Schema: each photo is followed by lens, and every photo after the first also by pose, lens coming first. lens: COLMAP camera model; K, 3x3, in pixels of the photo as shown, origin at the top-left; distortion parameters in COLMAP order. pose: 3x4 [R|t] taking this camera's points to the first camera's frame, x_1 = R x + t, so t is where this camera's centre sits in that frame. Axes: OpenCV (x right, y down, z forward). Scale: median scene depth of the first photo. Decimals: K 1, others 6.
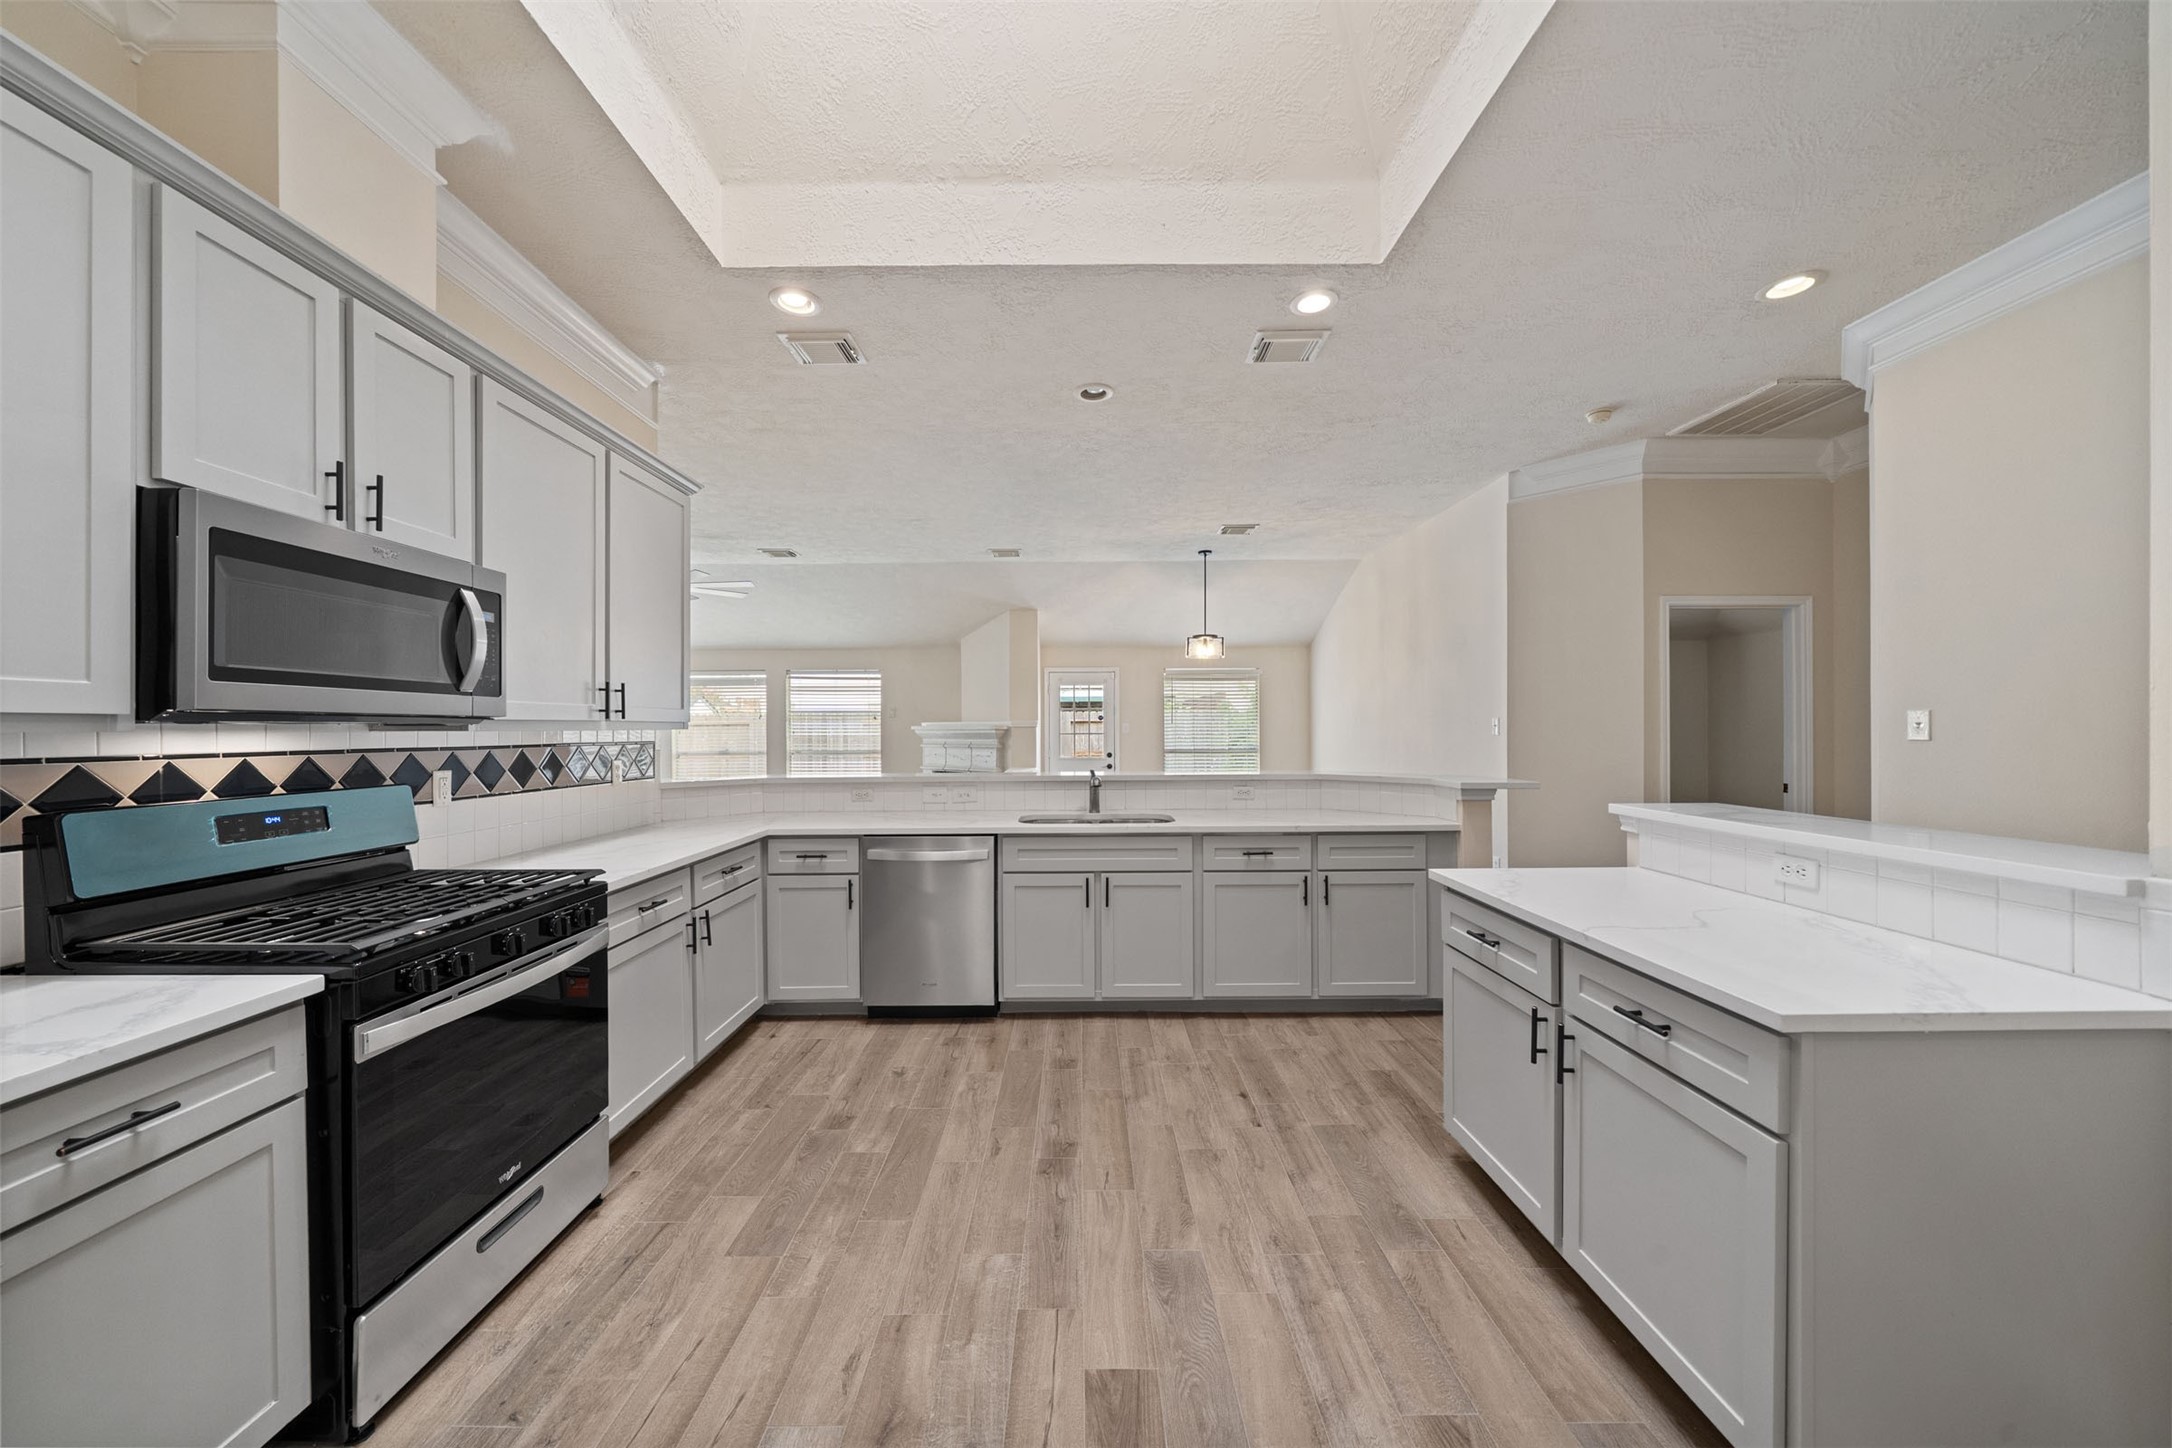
lens RADIAL K [[759.4, 0, 1083.9], [0, 759.4, 733.2], [0, 0, 1]] dist [-0.001573, 0.000134]
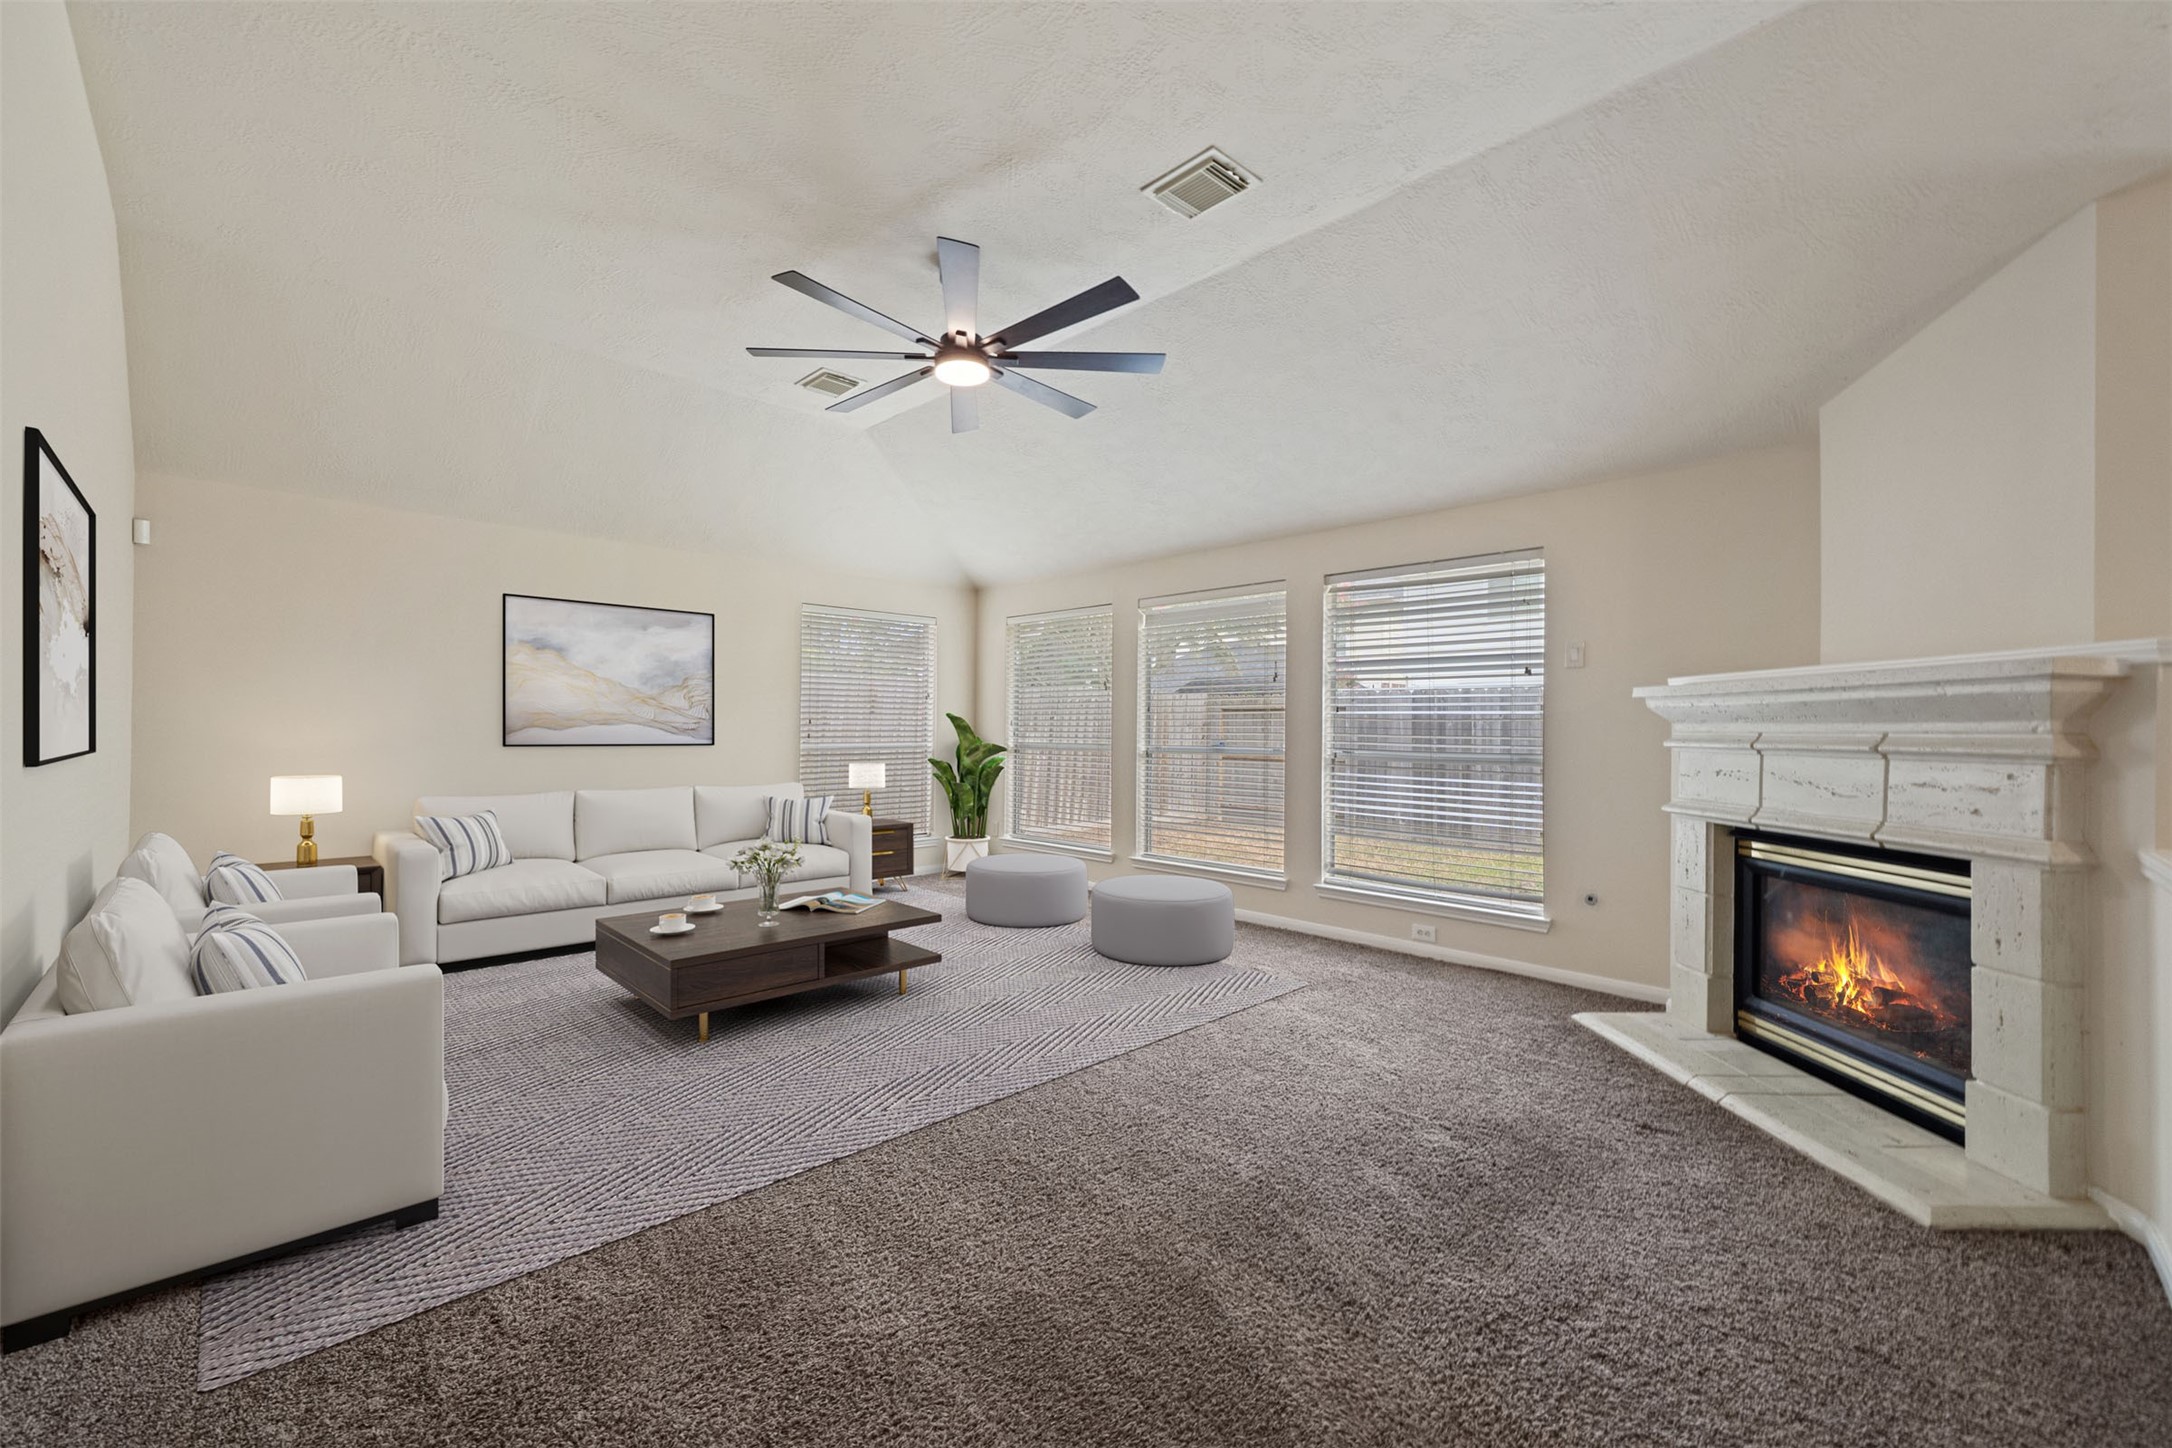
lens RADIAL K [[875.7, 0, 1088.5], [0, 875.7, 726.3], [0, 0, 1]] dist [-0.000662, -0.000064]
pose [[0.692816, 0.000605, -0.721114, -0.112385], [-0.001335, 0.999999, -0.000444, 0.009358], [0.721113, 0.001270, 0.692816, 0.551580]]
